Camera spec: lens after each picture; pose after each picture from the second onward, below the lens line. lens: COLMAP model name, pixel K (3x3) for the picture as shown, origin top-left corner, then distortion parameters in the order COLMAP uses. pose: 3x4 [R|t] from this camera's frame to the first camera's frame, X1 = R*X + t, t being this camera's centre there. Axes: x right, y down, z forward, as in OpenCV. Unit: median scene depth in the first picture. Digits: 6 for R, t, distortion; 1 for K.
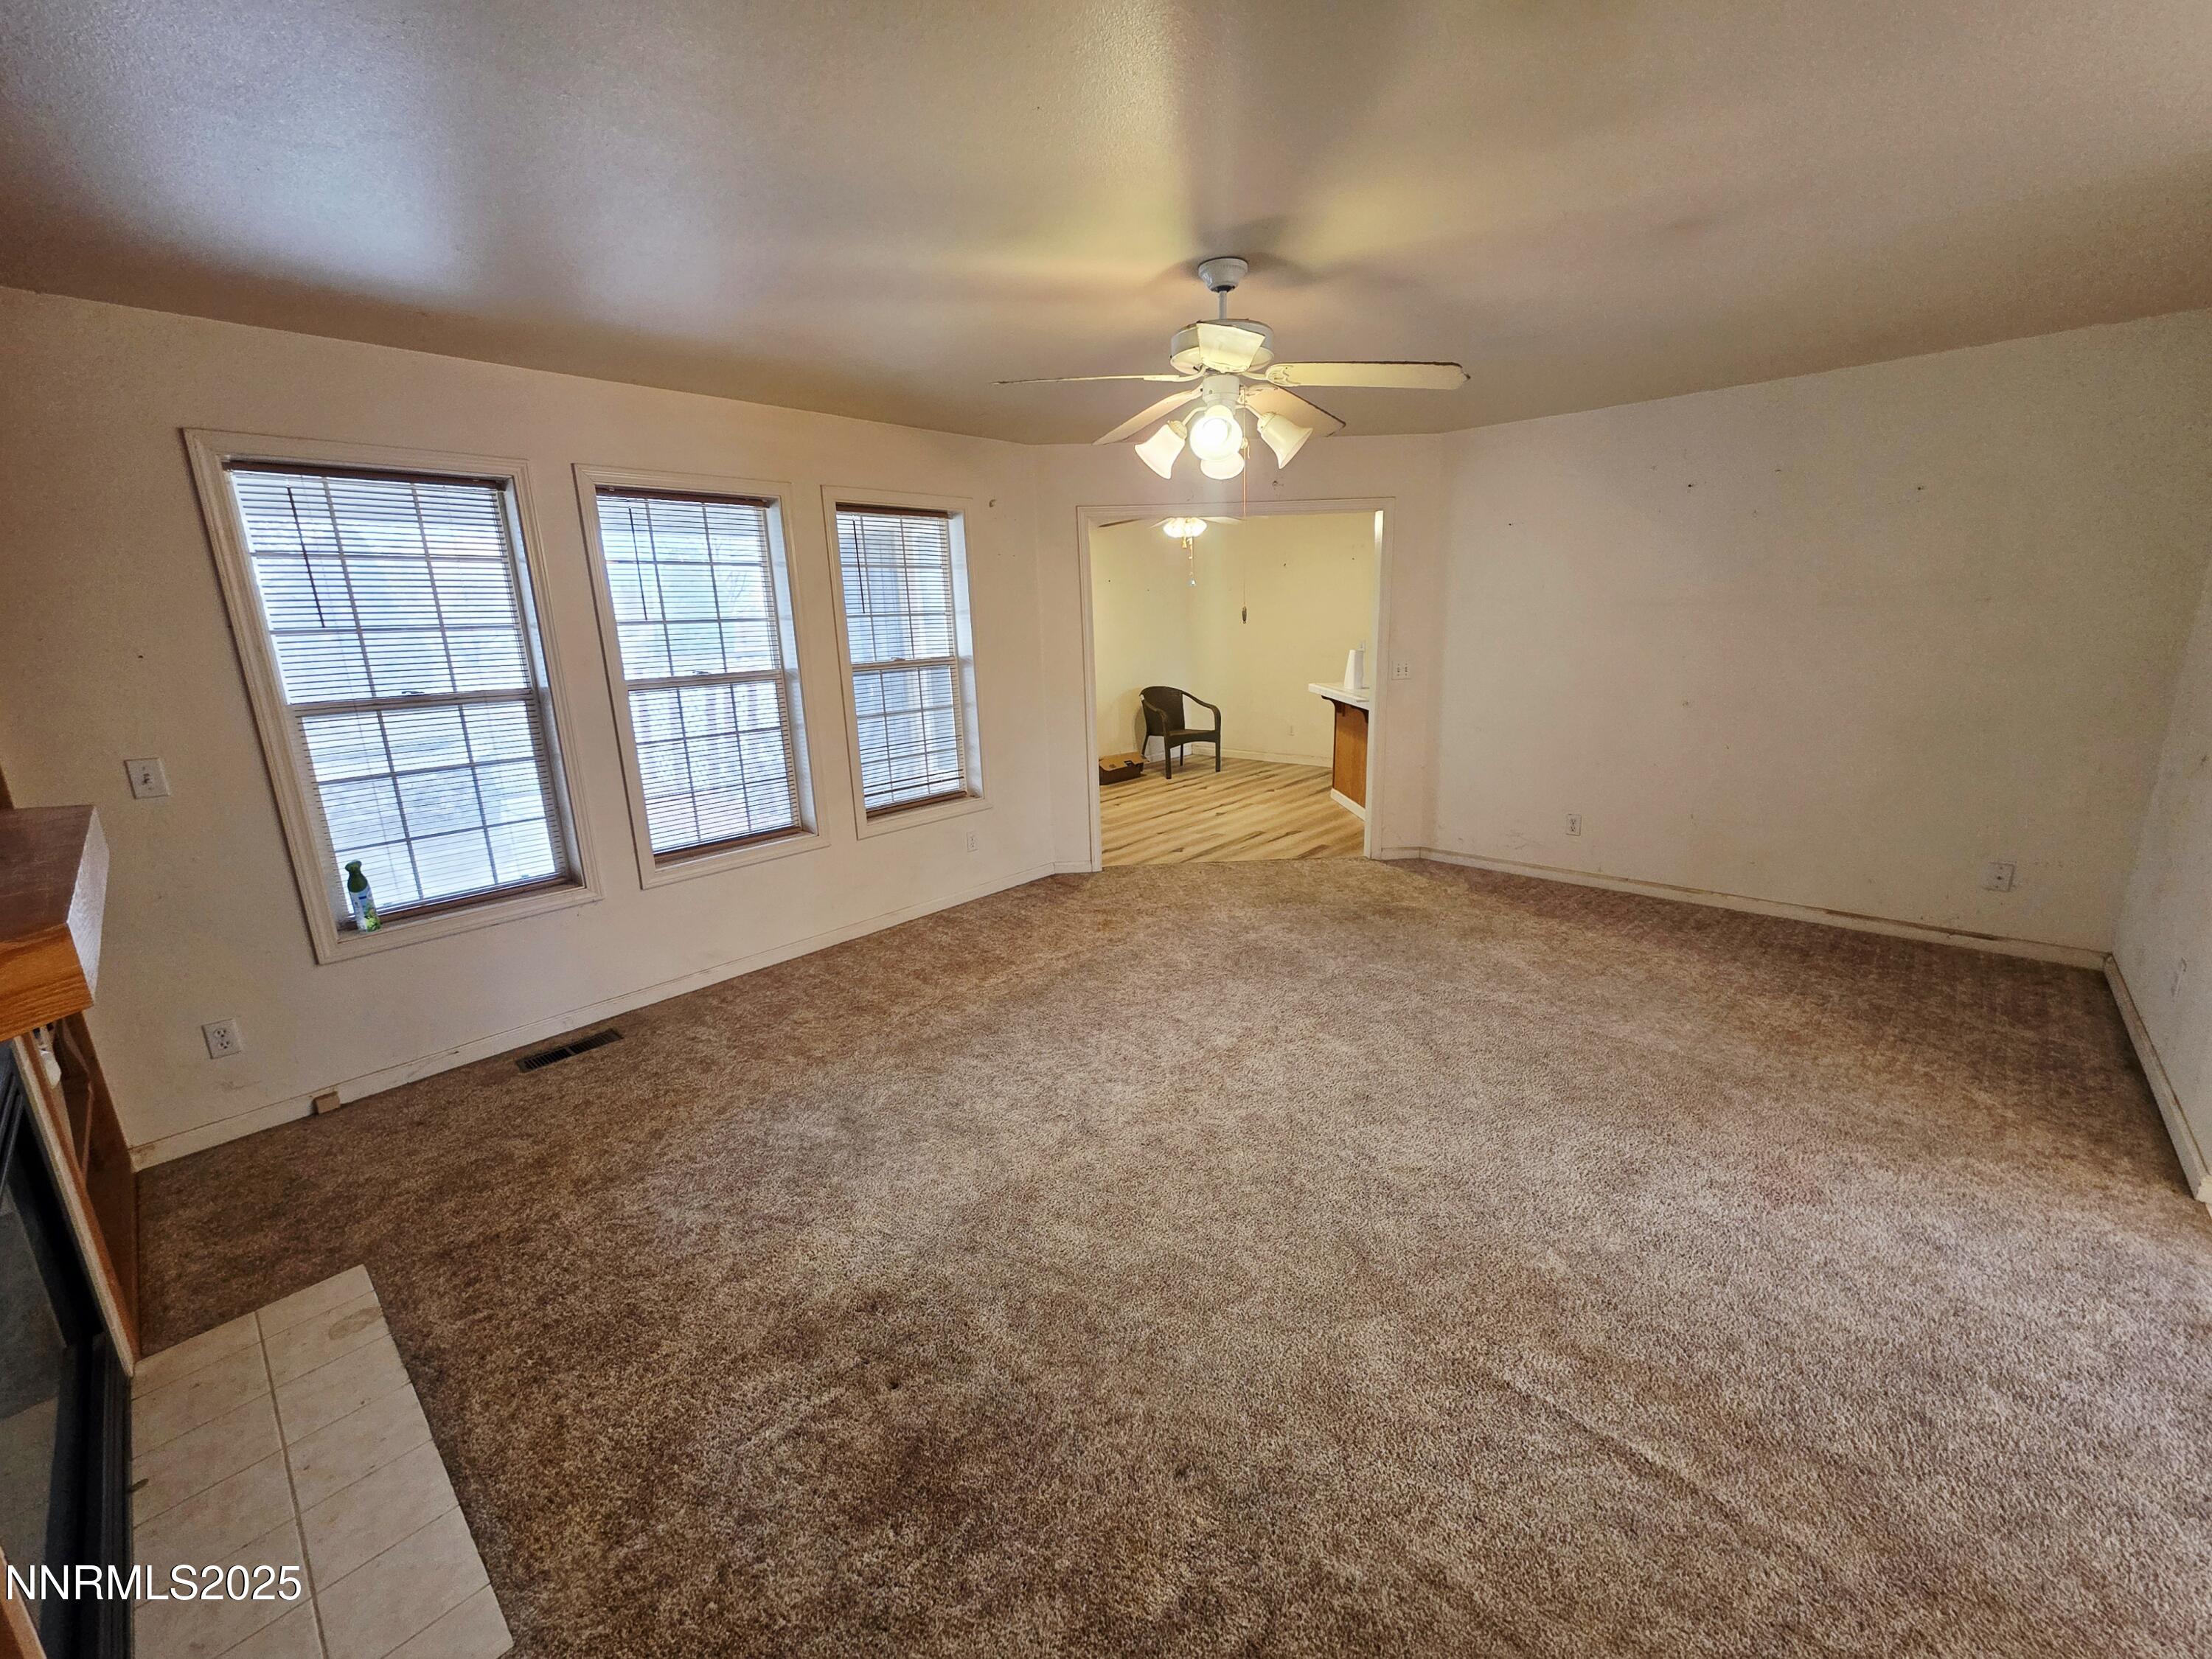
lens RADIAL K [[878.7, 0, 1115.3], [0, 878.7, 820.6], [0, 0, 1]] dist [0.004177, -0.000257]
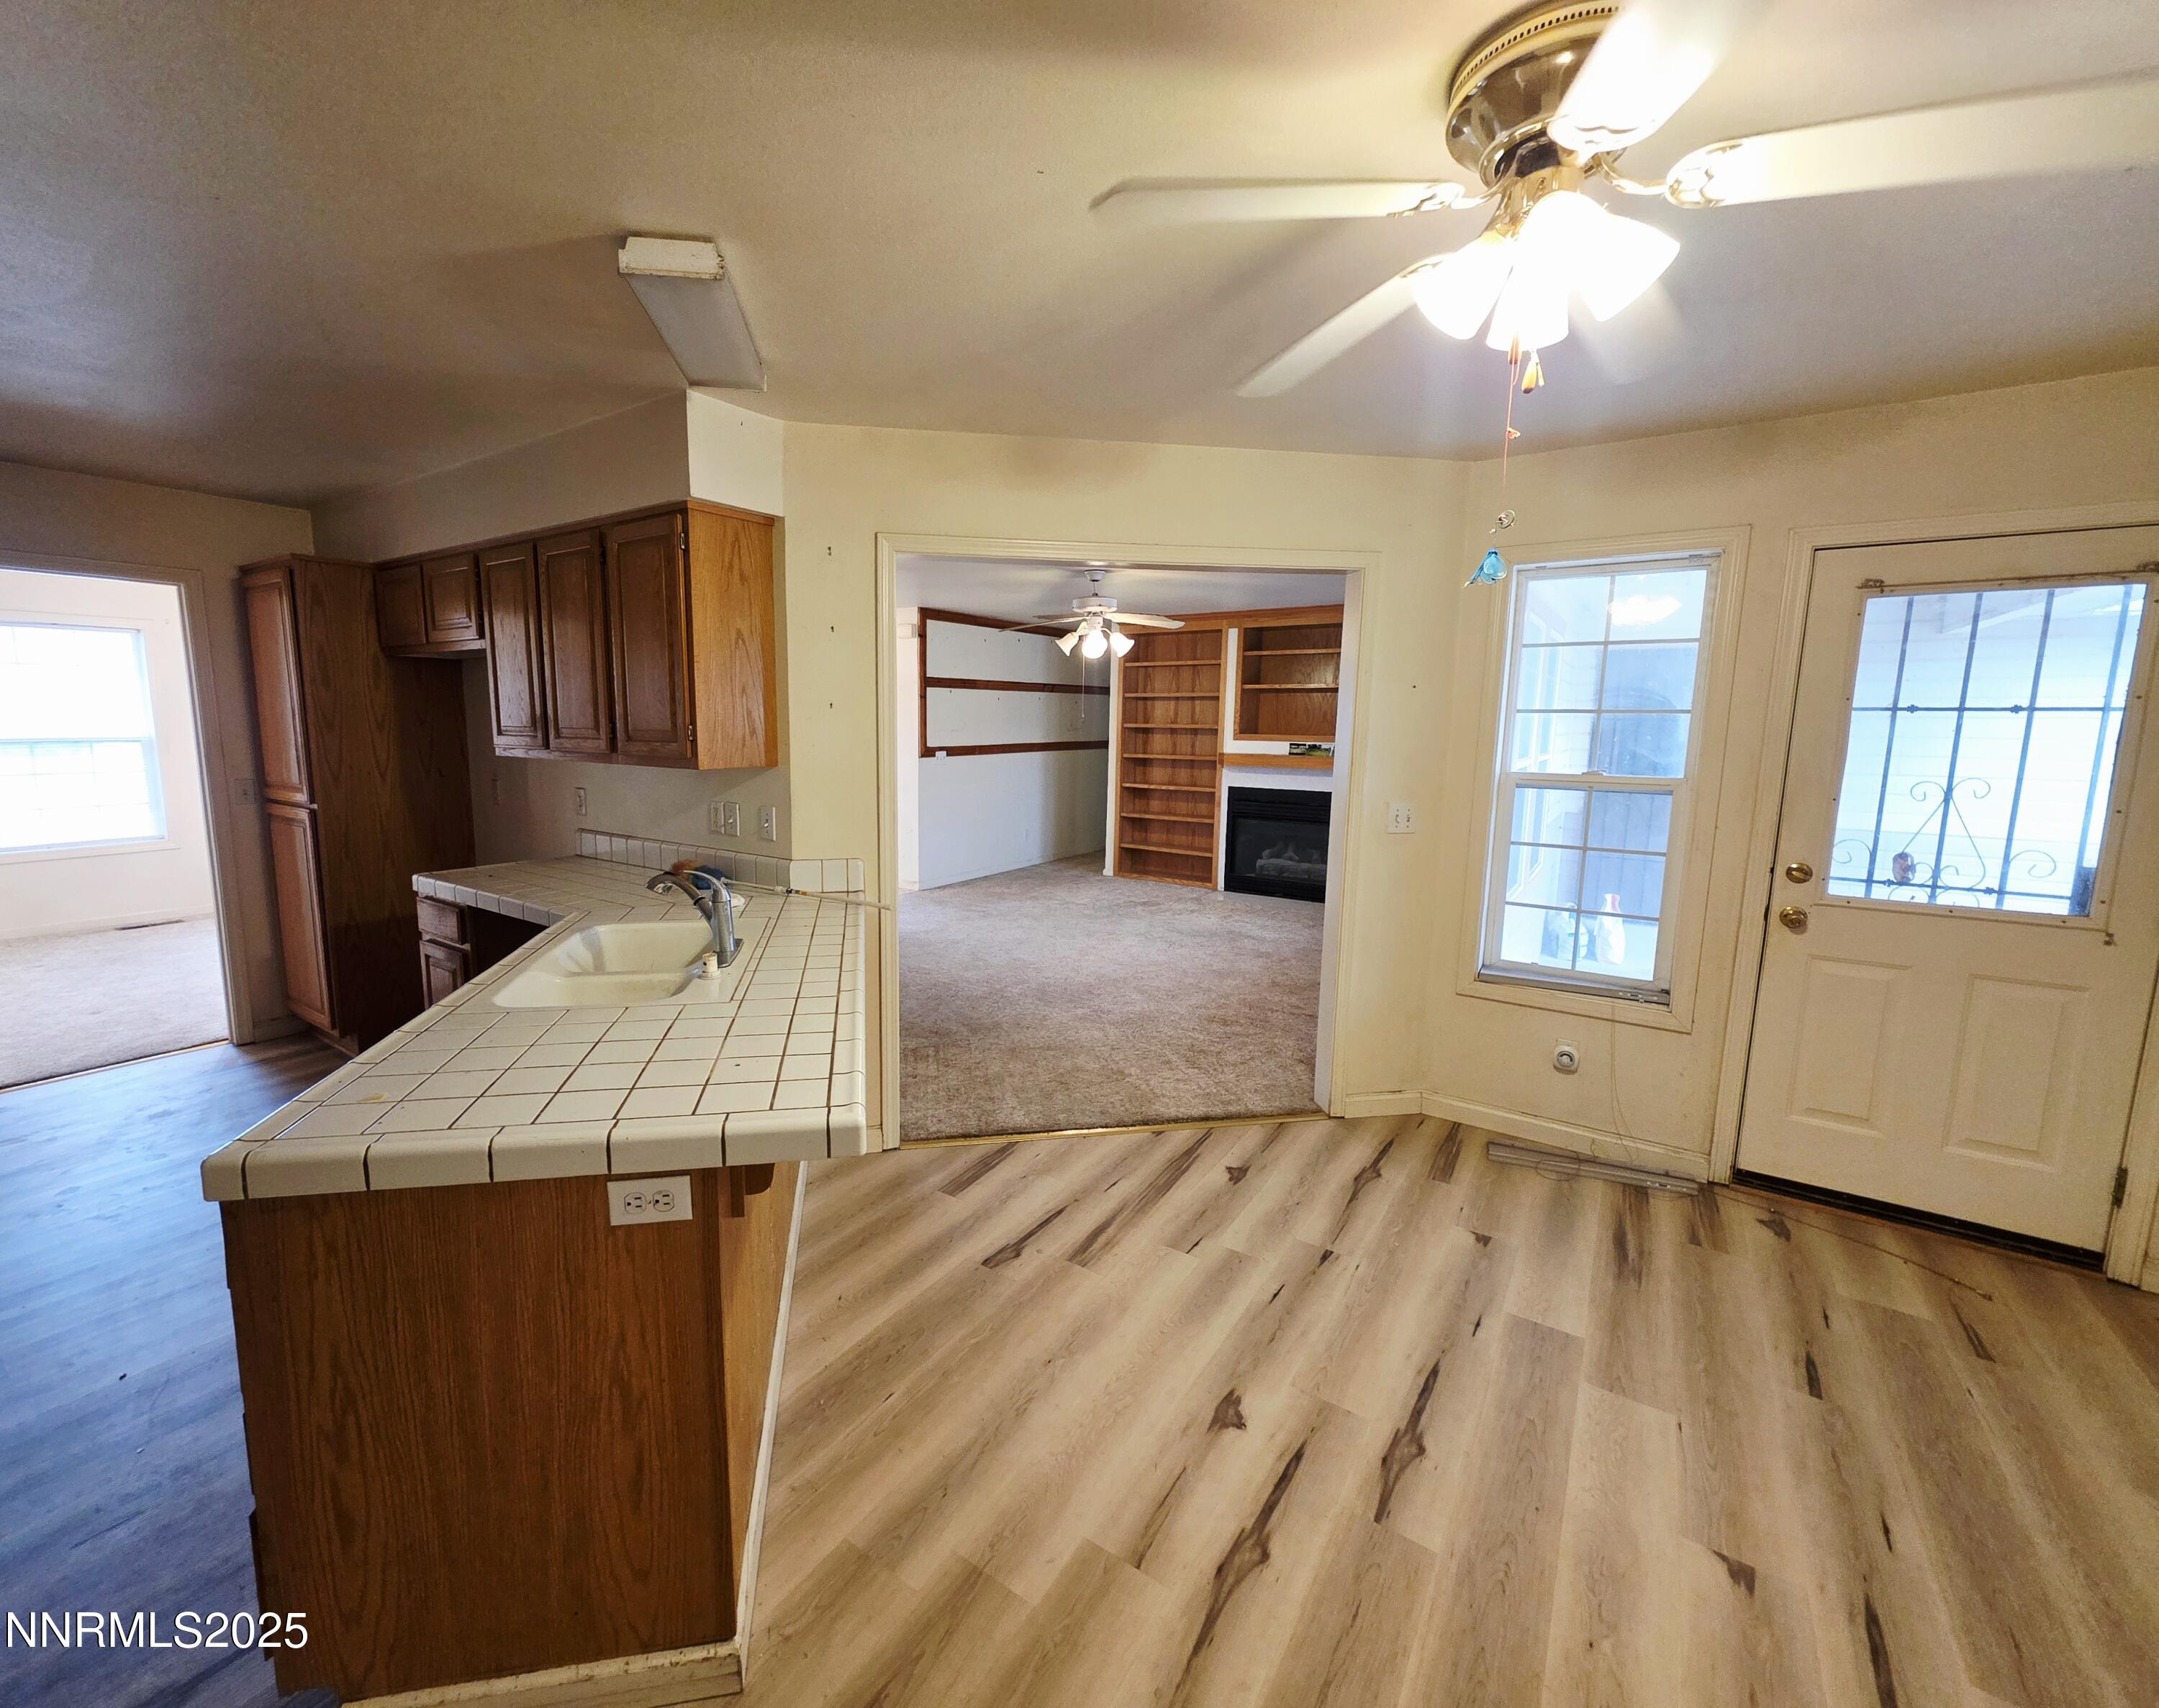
lens RADIAL K [[898.3, 0, 1008.8], [0, 898.3, 846.5], [0, 0, 1]] dist [0.004235, 0.000695]
pose [[-0.994228, 0.035765, -0.101149, 0.404428], [-0.004049, 0.929618, 0.368501, -0.544241], [0.107209, 0.366784, -0.924108, 2.253180]]
